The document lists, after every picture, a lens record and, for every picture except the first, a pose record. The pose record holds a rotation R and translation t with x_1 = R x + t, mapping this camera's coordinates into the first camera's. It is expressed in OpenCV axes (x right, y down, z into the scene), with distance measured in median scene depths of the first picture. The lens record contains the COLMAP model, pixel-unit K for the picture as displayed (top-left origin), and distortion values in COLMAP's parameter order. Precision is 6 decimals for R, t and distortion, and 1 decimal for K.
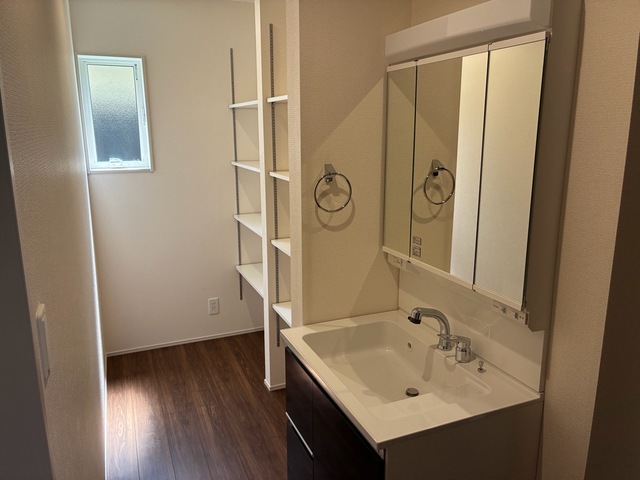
lens RADIAL K [[487.6, 0, 323.3], [0, 487.6, 237.9], [0, 0, 1]] dist [0.010485, -0.031260]
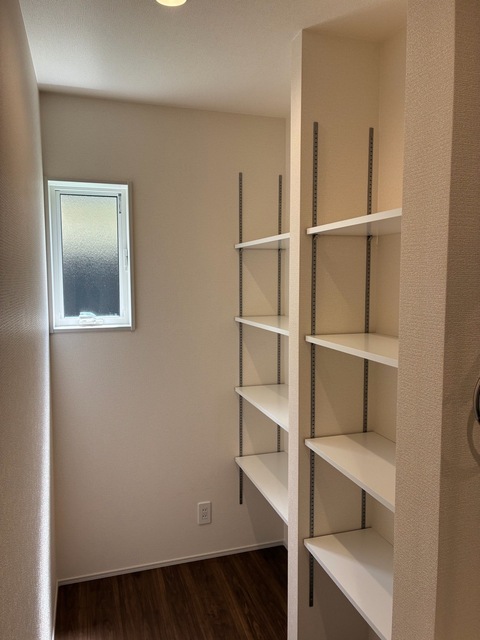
lens RADIAL K [[487.6, 0, 238.6], [0, 487.6, 318.1], [0, 0, 1]] dist [0.010485, -0.031260]
pose [[0.993989, 0.007726, -0.109203, -0.107781], [-0.022850, 0.990178, -0.137936, -0.055036], [0.107065, 0.139602, 0.984403, 0.277289]]
